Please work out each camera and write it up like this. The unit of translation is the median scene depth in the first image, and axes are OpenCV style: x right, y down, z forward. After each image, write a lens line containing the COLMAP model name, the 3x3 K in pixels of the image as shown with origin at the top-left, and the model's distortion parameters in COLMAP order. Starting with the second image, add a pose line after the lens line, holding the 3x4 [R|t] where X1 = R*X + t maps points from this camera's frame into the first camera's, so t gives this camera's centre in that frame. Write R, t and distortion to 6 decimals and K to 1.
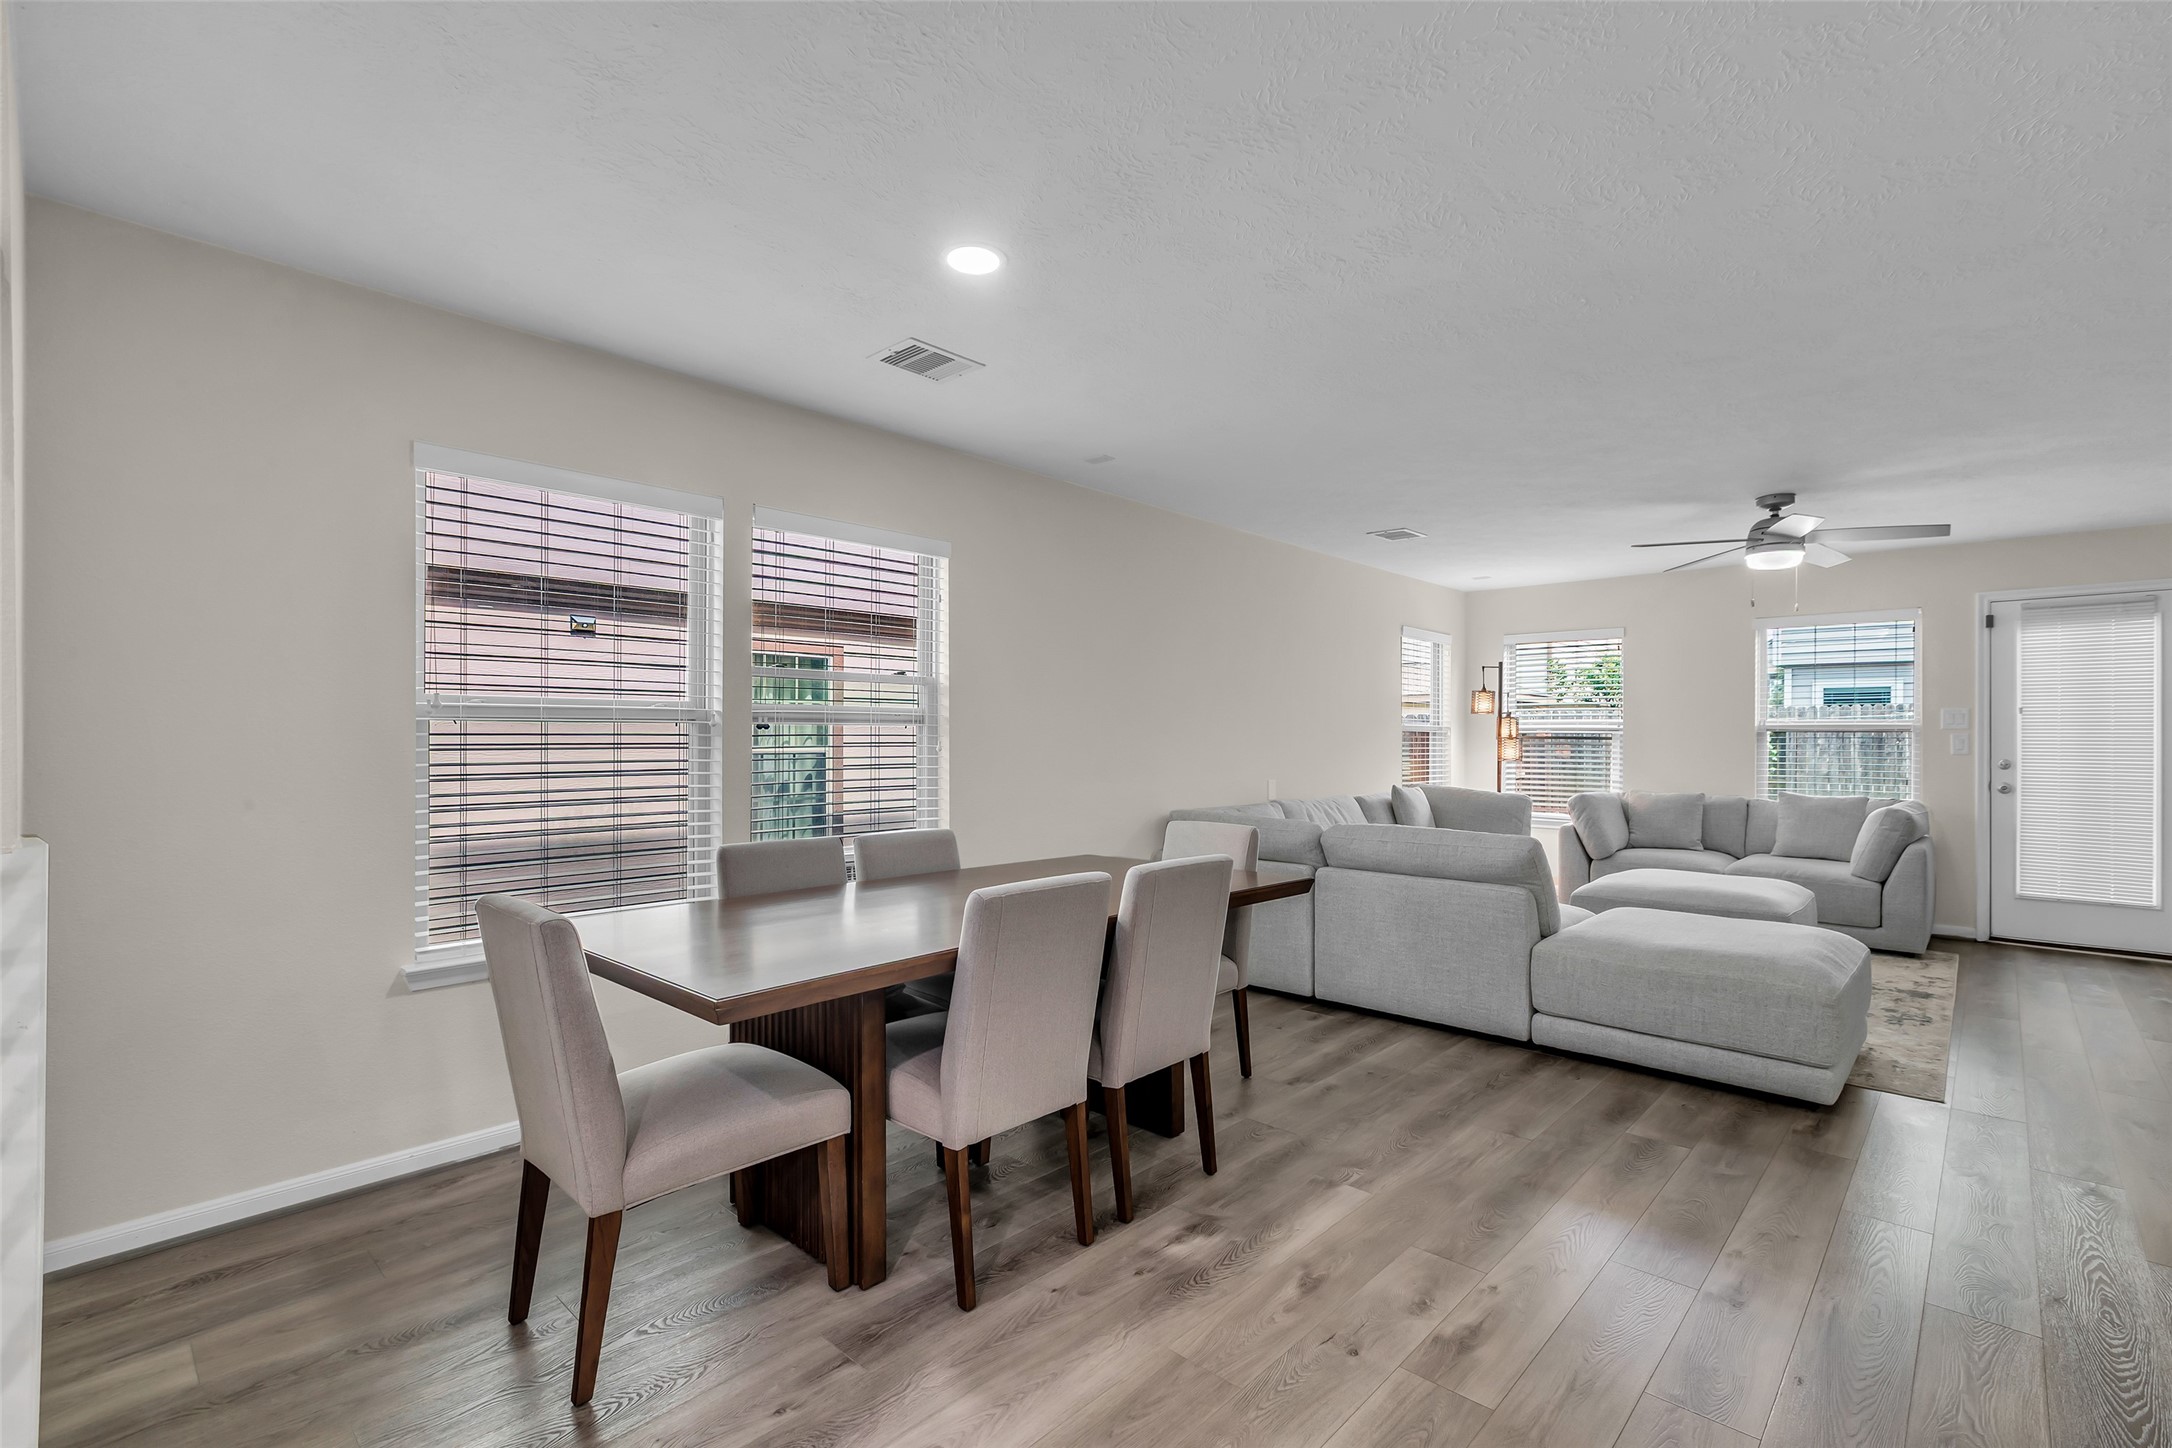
lens RADIAL K [[968.8, 0, 1096.9], [0, 968.8, 731.2], [0, 0, 1]] dist [0.001848, -0.000005]
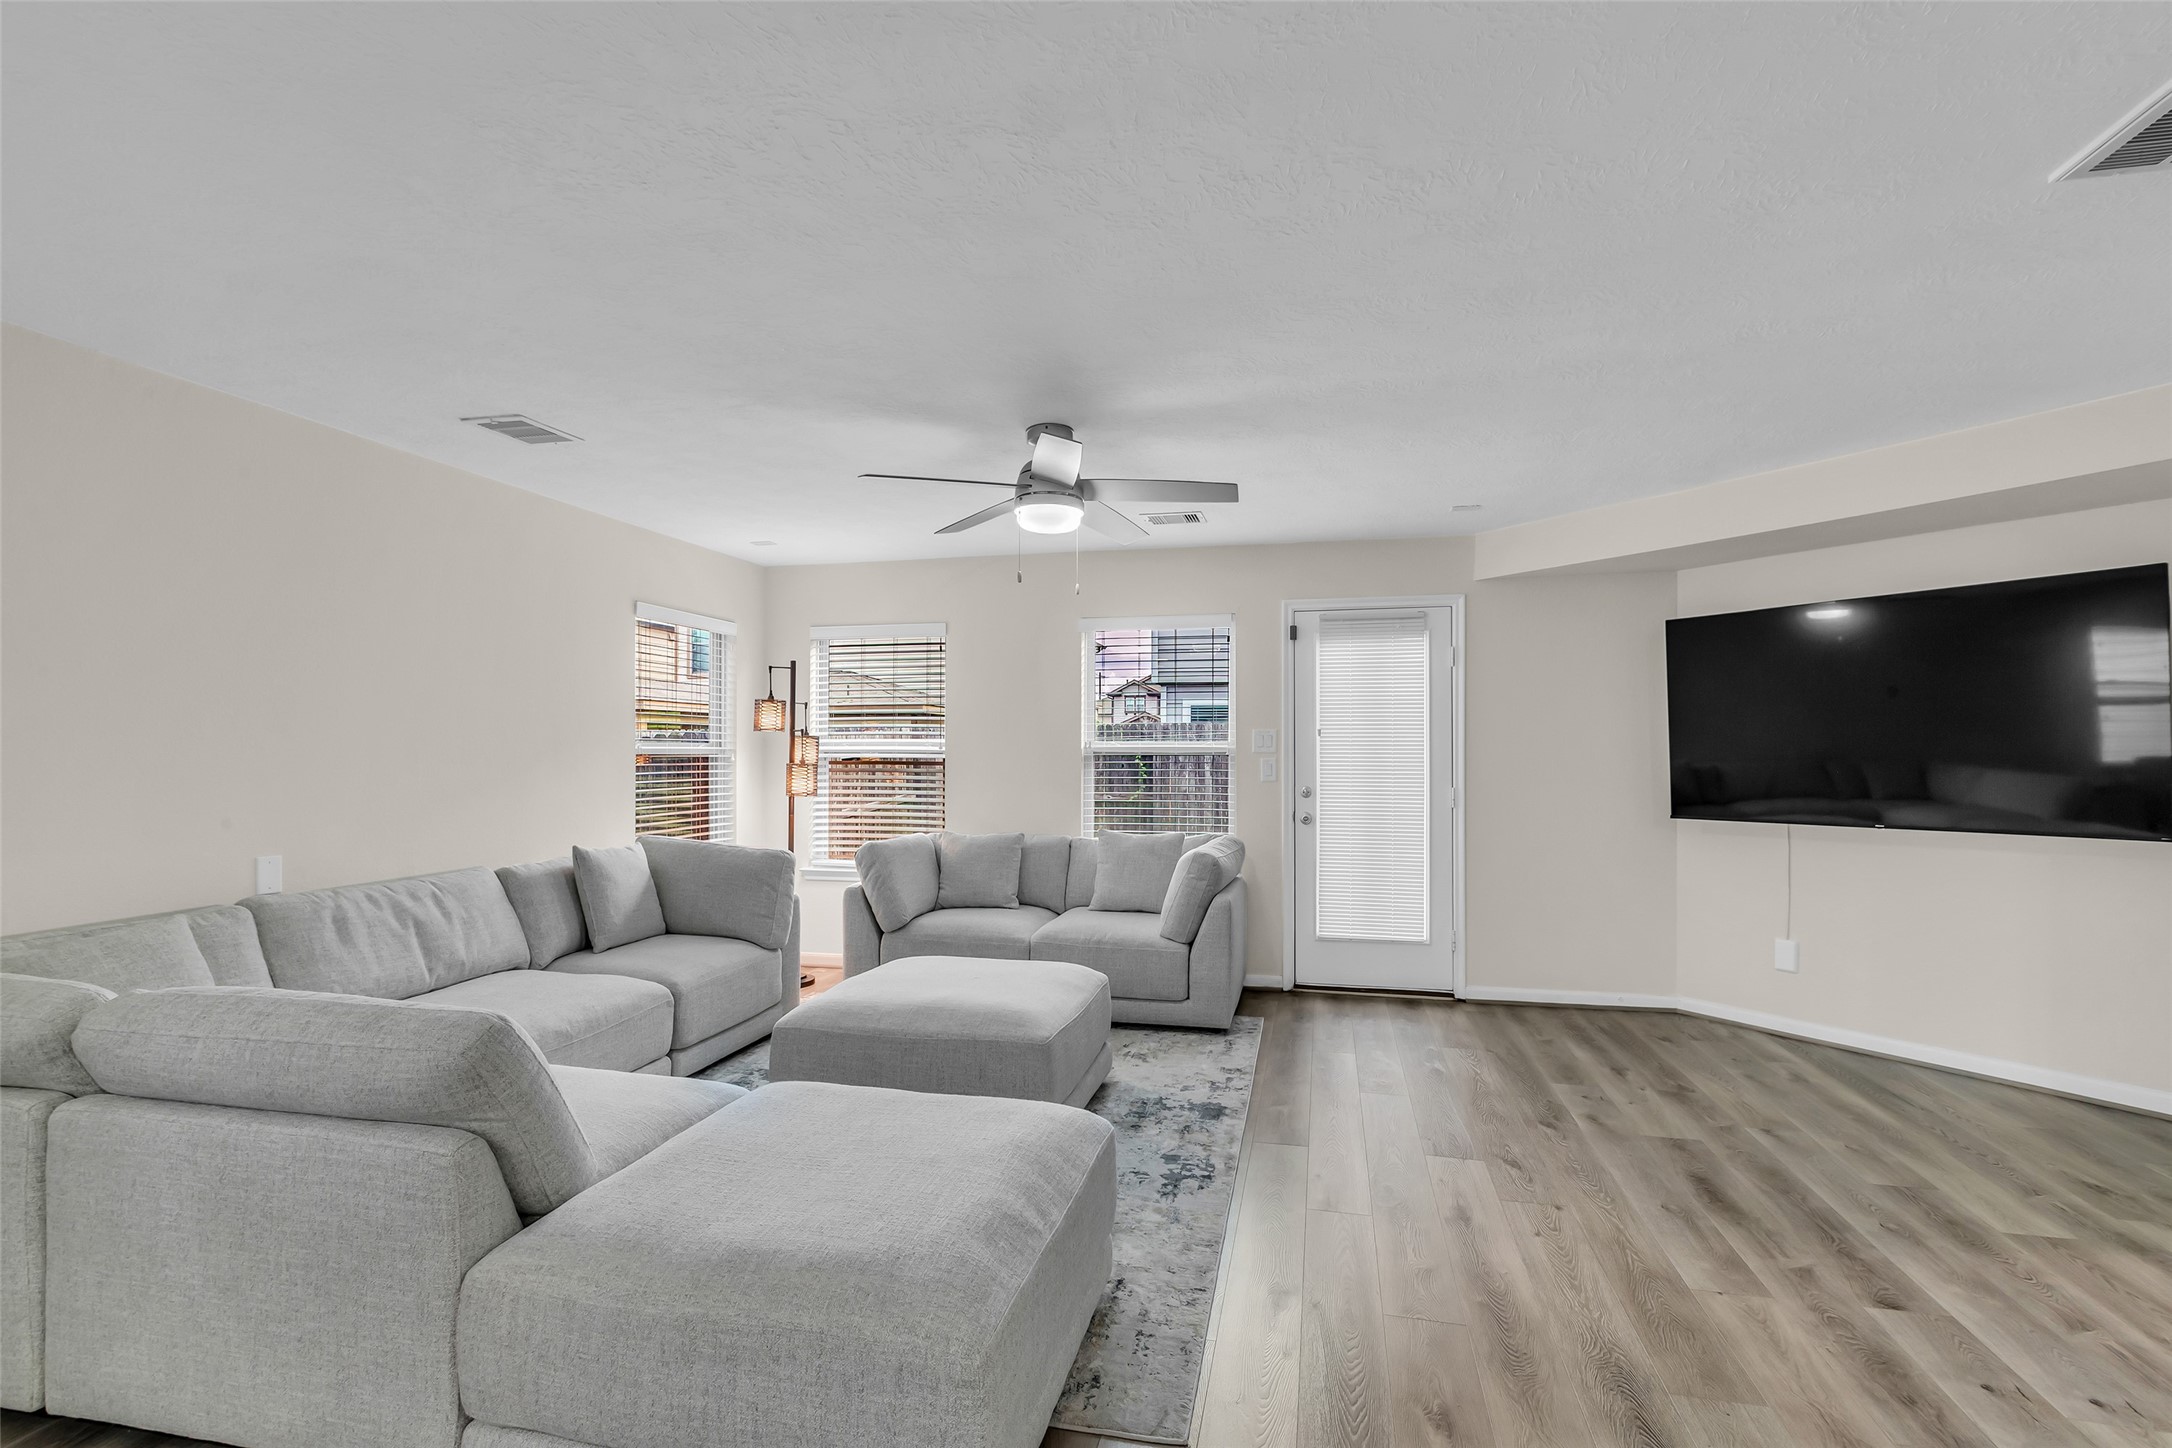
lens RADIAL K [[992.7, 0, 1092.7], [0, 992.7, 740.2], [0, 0, 1]] dist [-0.000014, 0.002167]
pose [[0.867856, 0.000095, 0.496816, 0.304293], [0.000714, 0.999999, -0.001437, -0.012632], [-0.496816, 0.001602, 0.867855, 0.297394]]
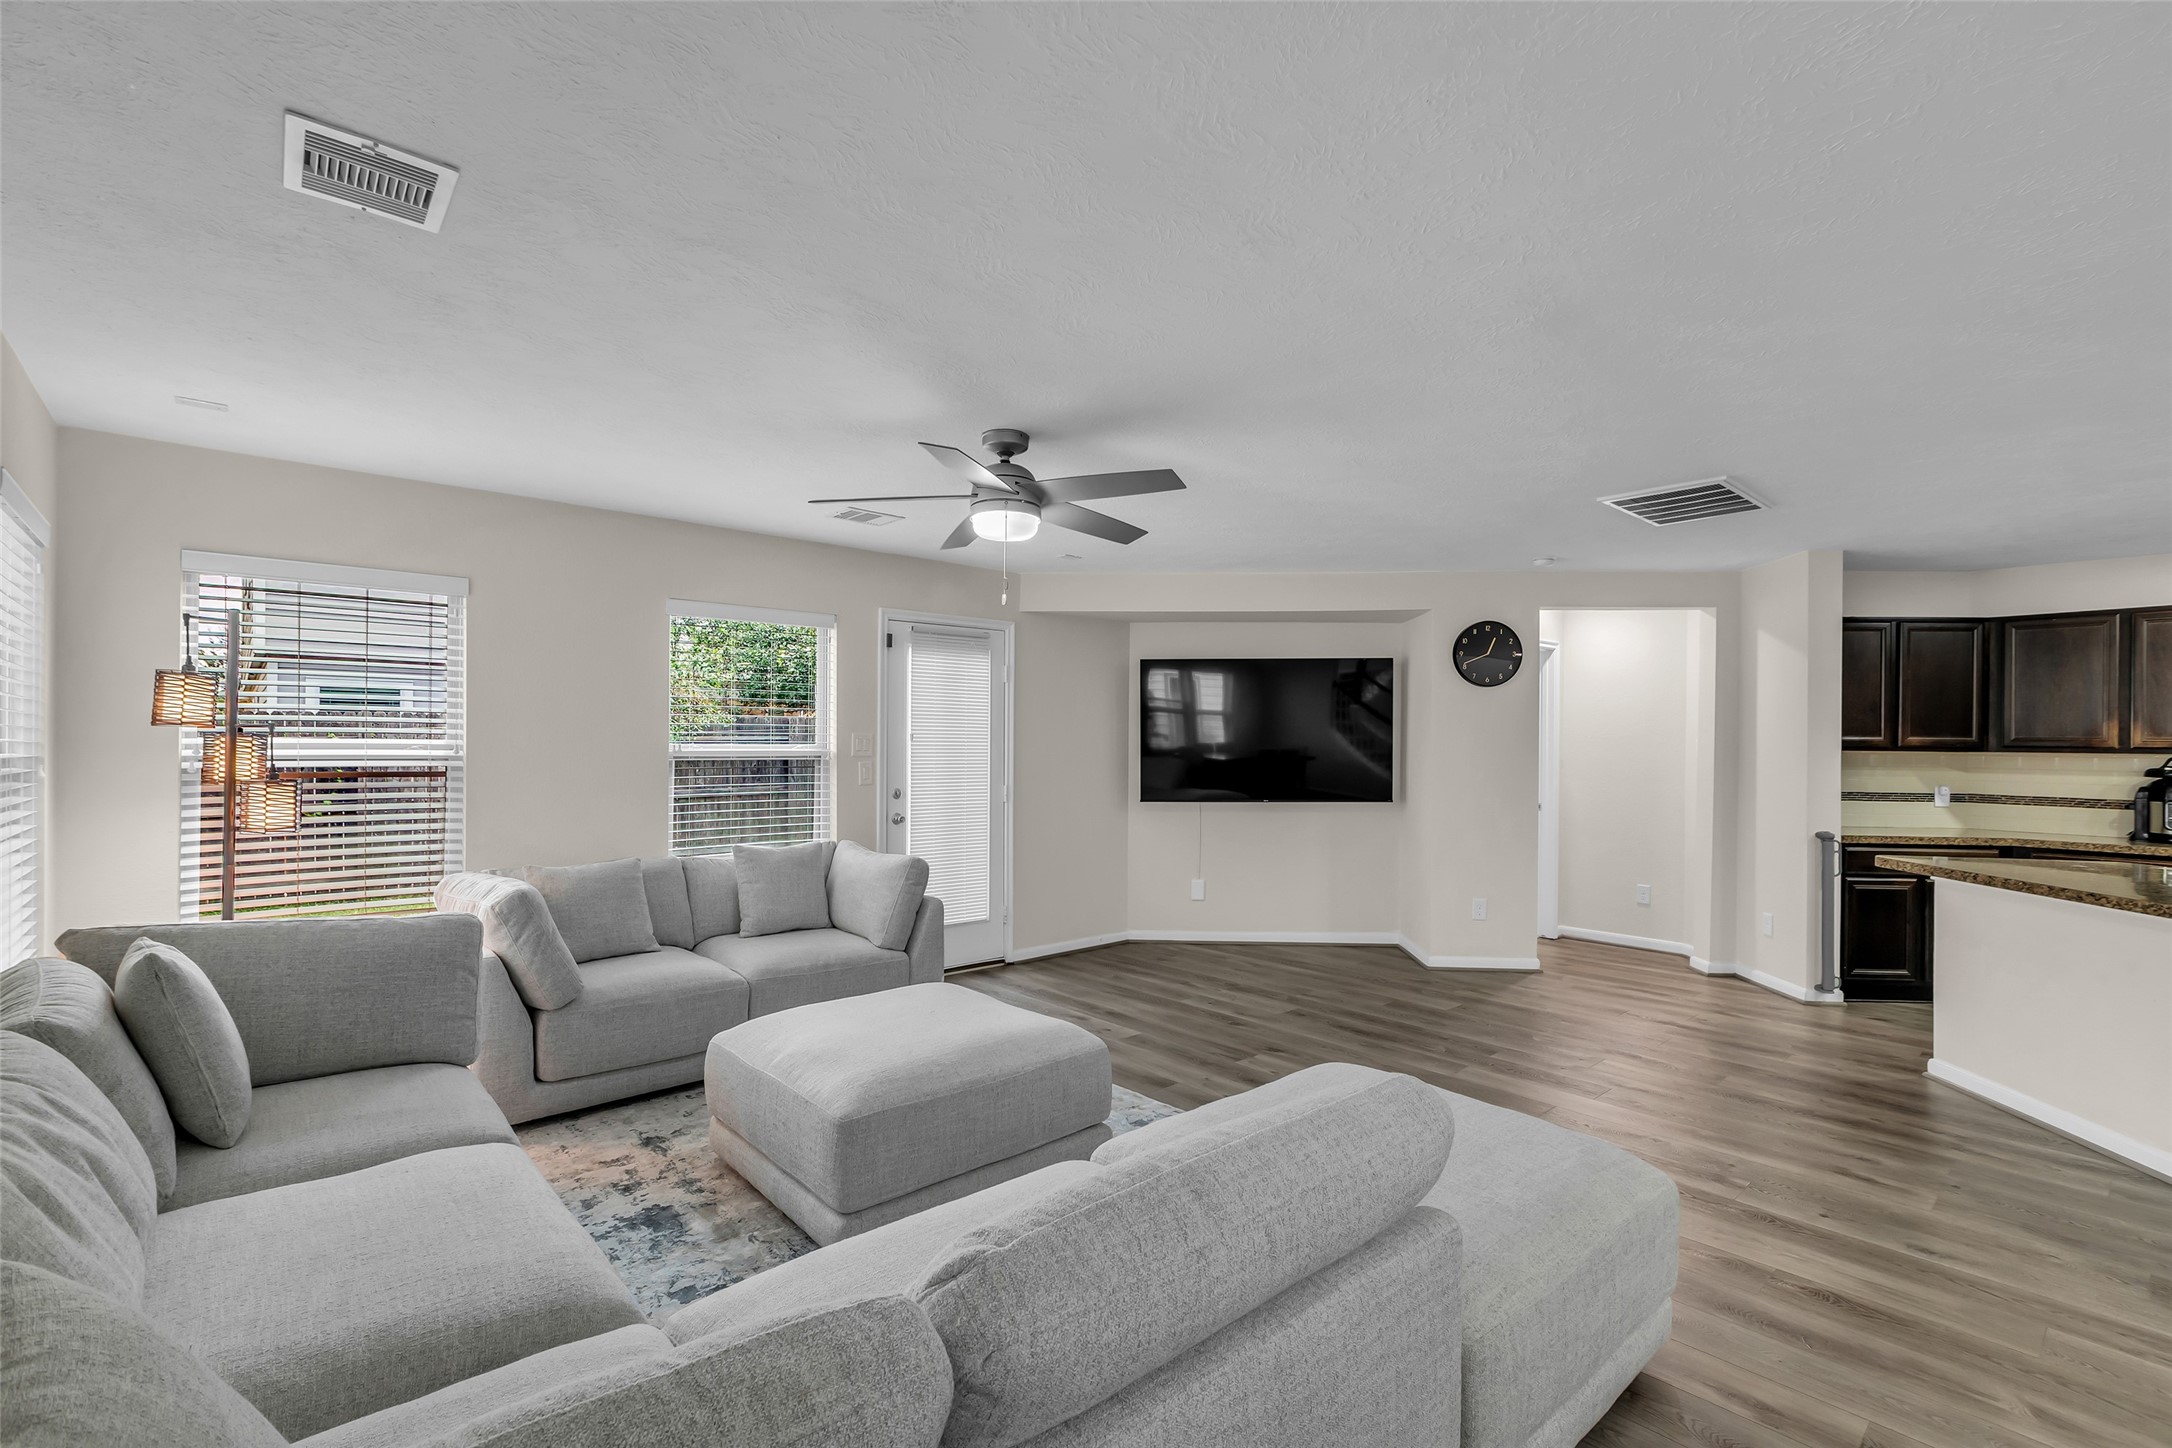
lens RADIAL K [[968.8, 0, 1096.2], [0, 968.8, 740.3], [0, 0, 1]] dist [0.001848, -0.000005]
pose [[0.093342, -0.001651, 0.995633, 0.015382], [-0.013124, 0.999910, 0.002888, -0.022702], [-0.995548, -0.013337, 0.093312, 0.717974]]
